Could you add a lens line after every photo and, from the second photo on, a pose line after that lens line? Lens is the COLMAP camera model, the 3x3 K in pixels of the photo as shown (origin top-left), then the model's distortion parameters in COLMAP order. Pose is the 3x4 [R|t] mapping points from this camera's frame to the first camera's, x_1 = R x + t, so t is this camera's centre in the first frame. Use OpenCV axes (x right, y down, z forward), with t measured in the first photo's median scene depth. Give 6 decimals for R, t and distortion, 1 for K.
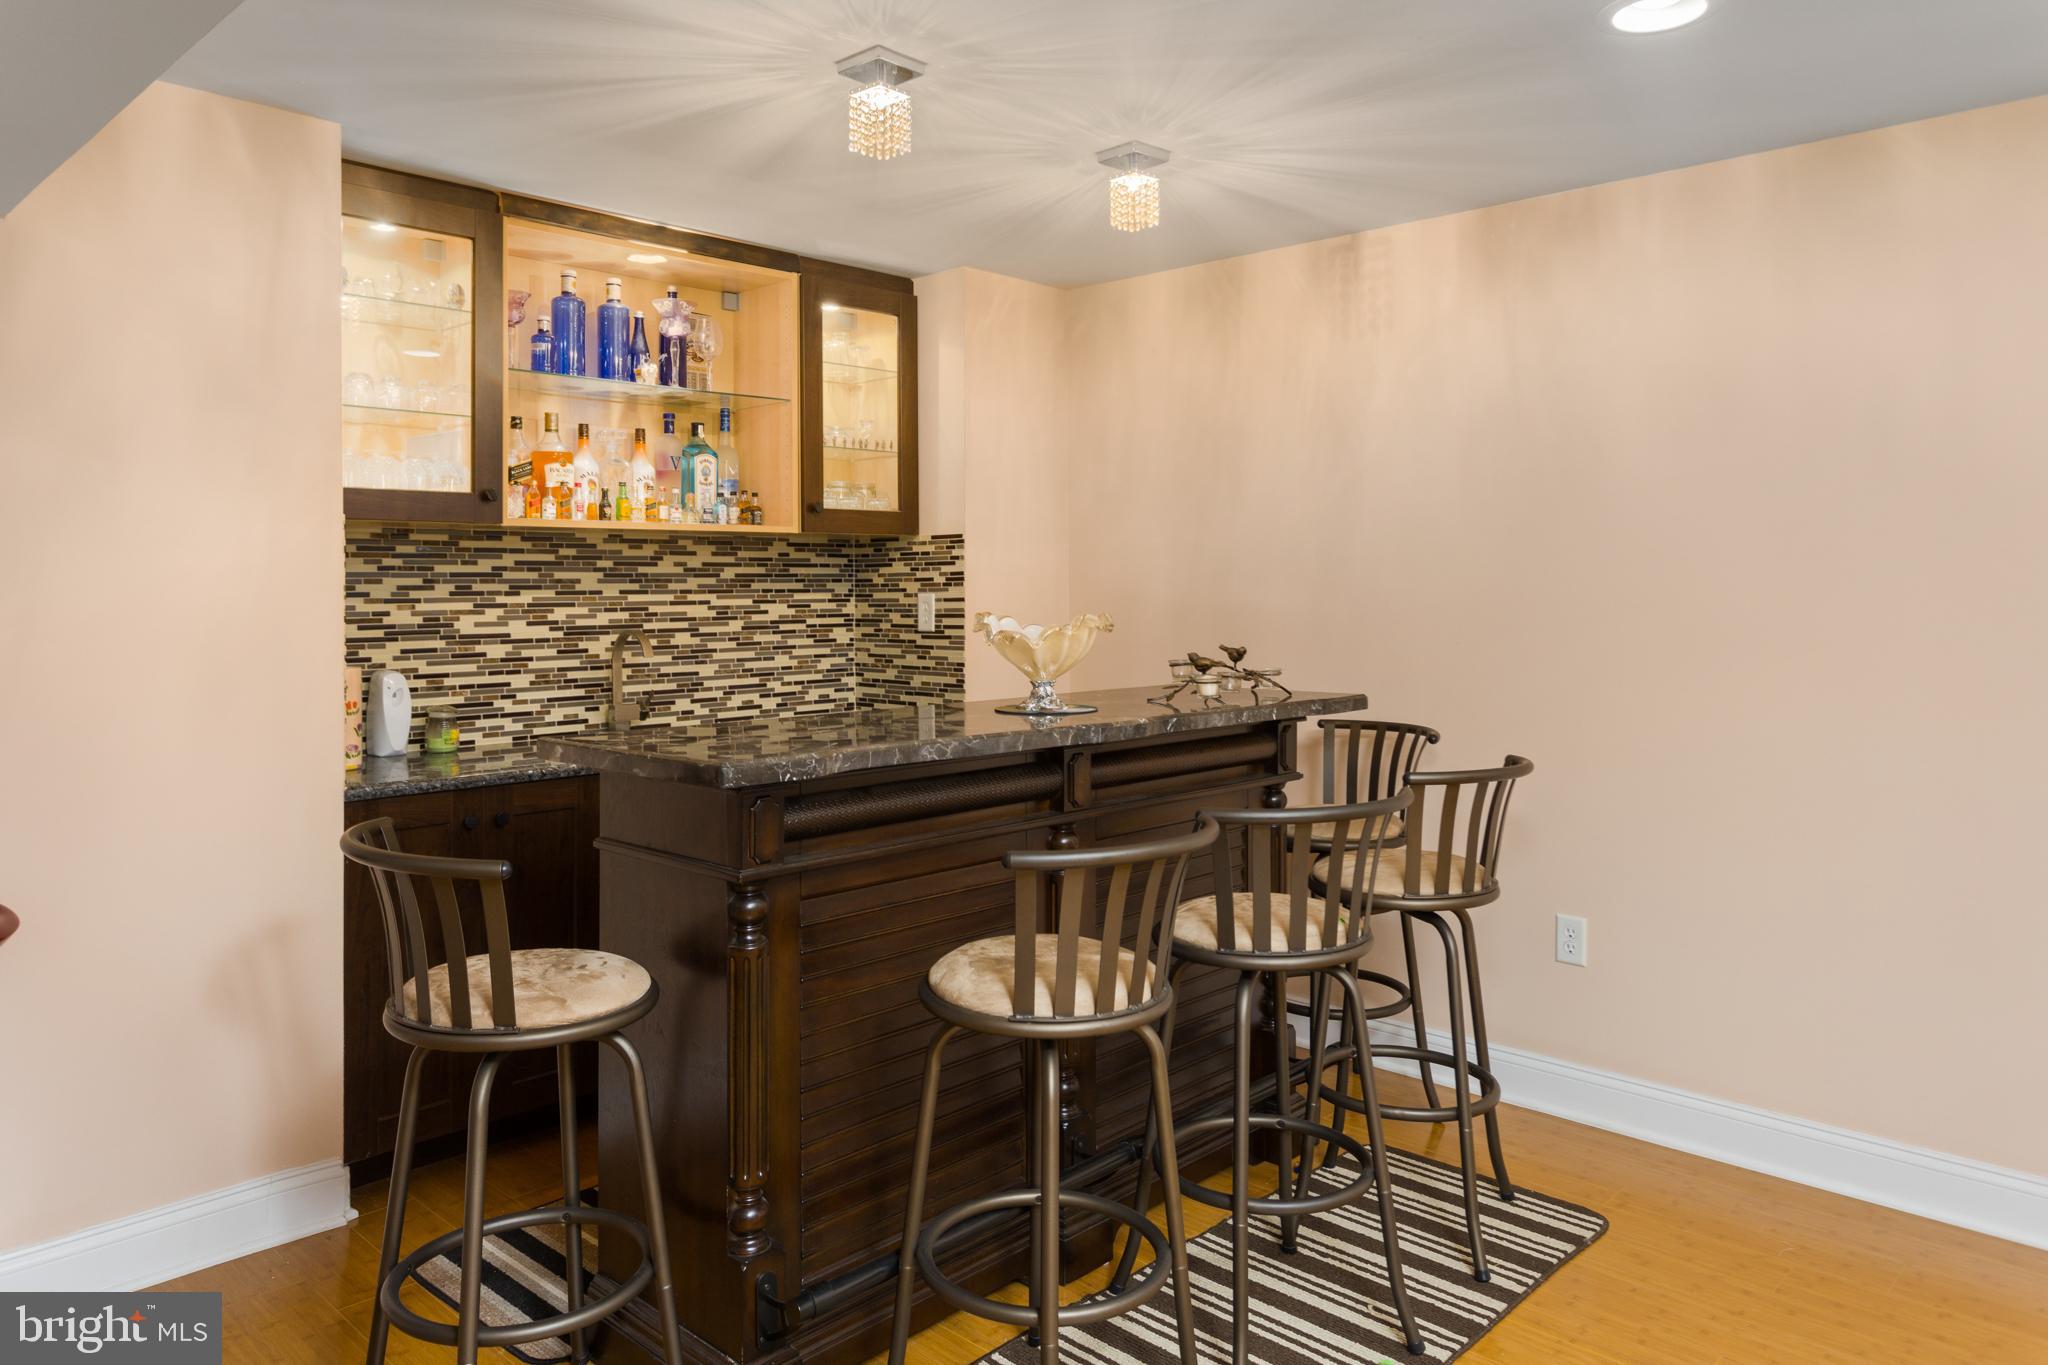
lens RADIAL K [[1448.3, 0, 1022.5], [0, 1448.3, 668.8], [0, 0, 1]] dist [0.006432, 0.004114]
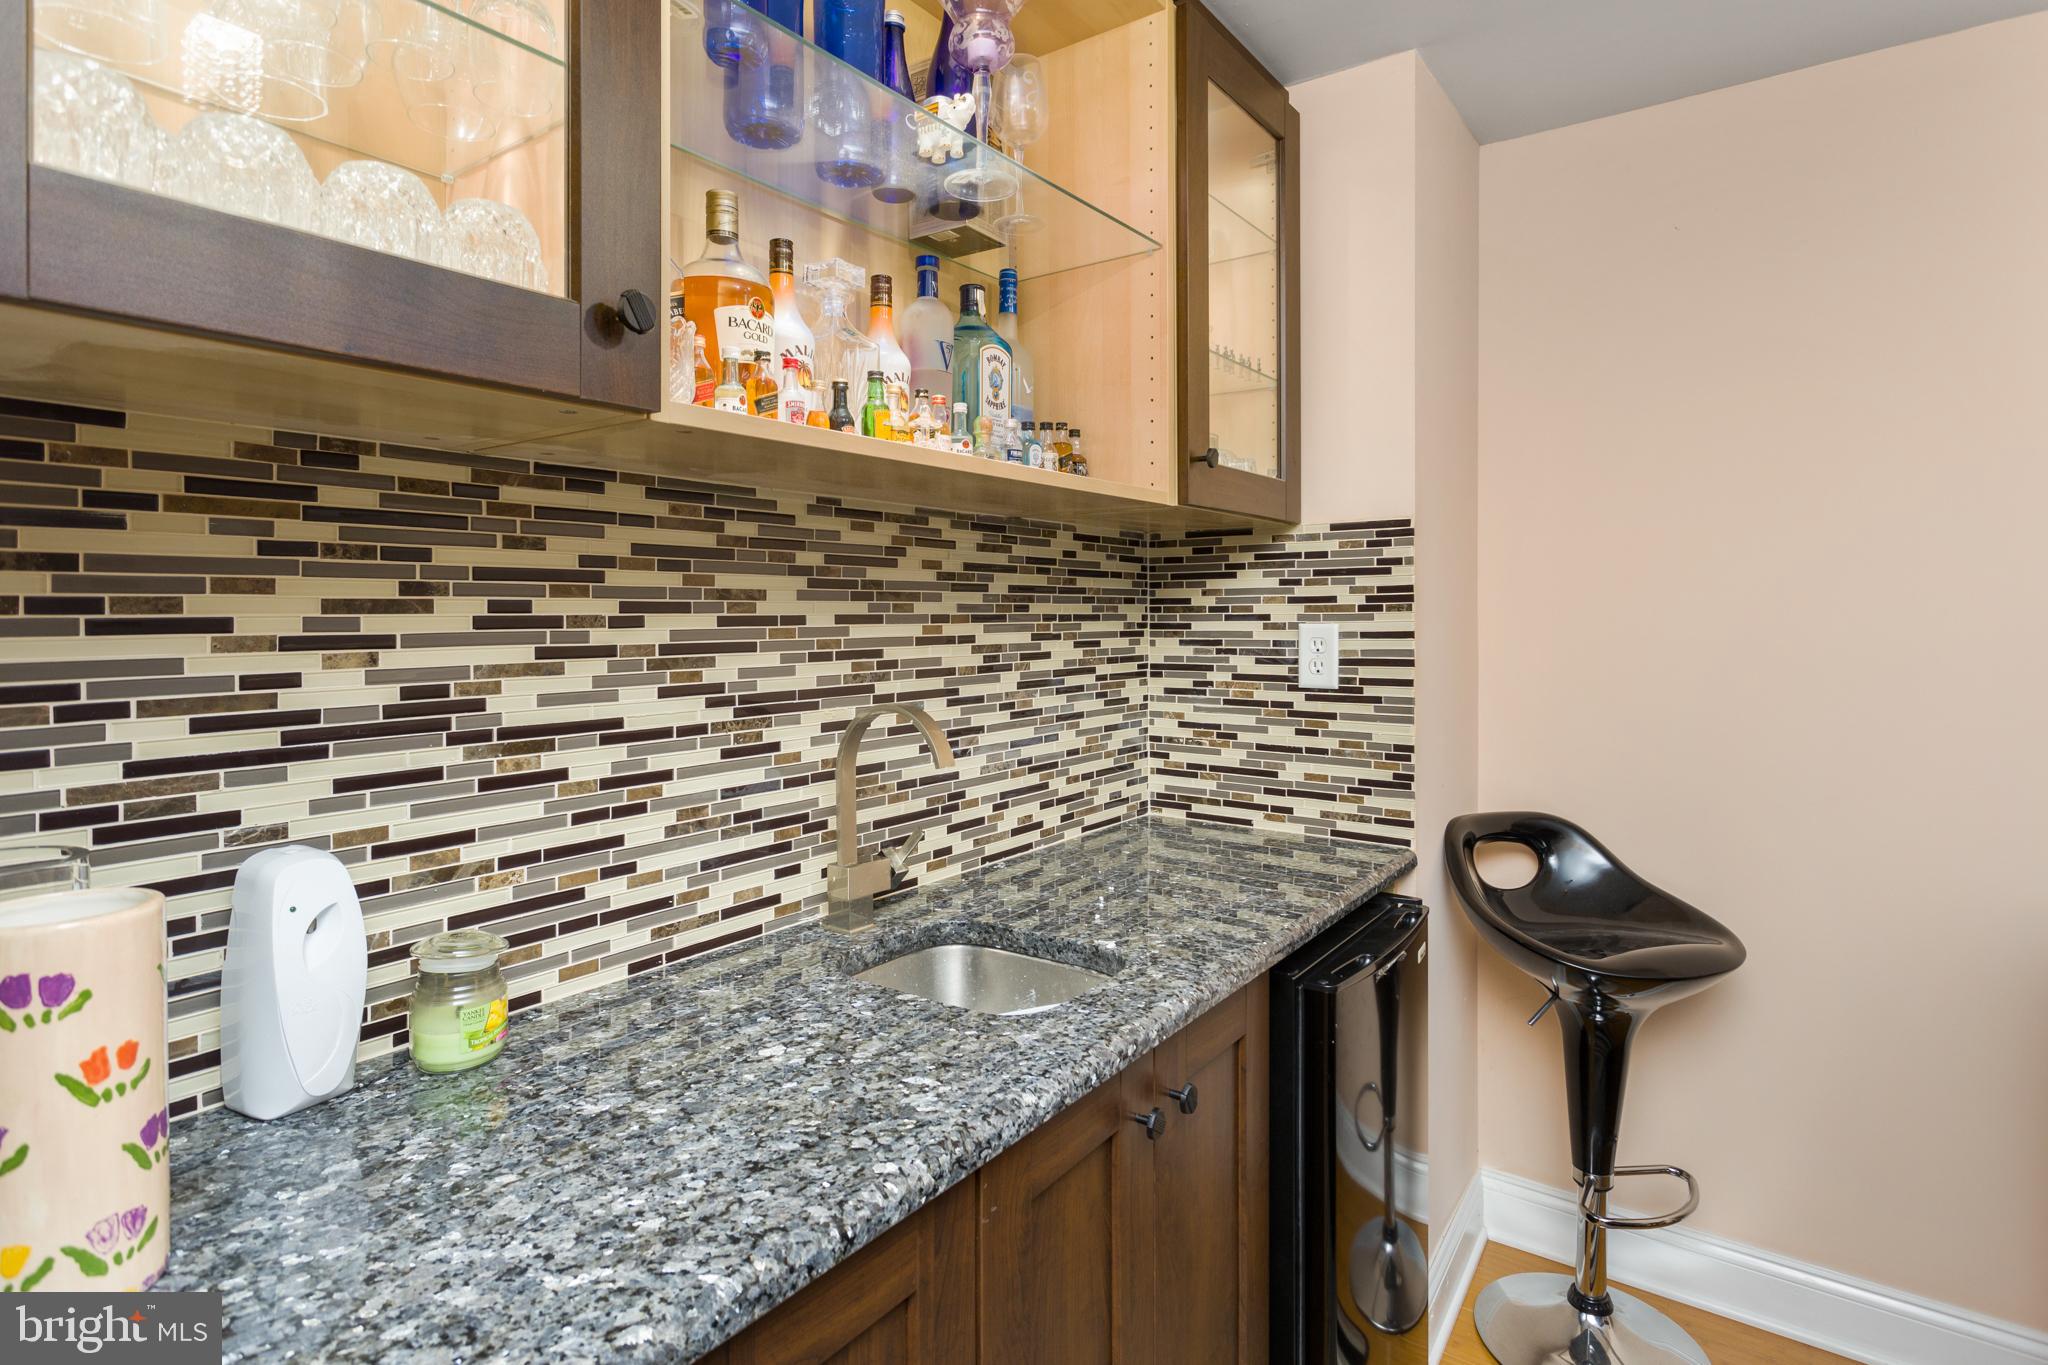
lens RADIAL K [[1103.6, 0, 1026.1], [0, 1103.6, 681.8], [0, 0, 1]] dist [0.003350, 0.000216]
pose [[0.991742, -0.003488, 0.128198, -0.267507], [0.002932, 0.999985, 0.004528, -0.034383], [-0.128212, -0.004115, 0.991738, 0.642988]]
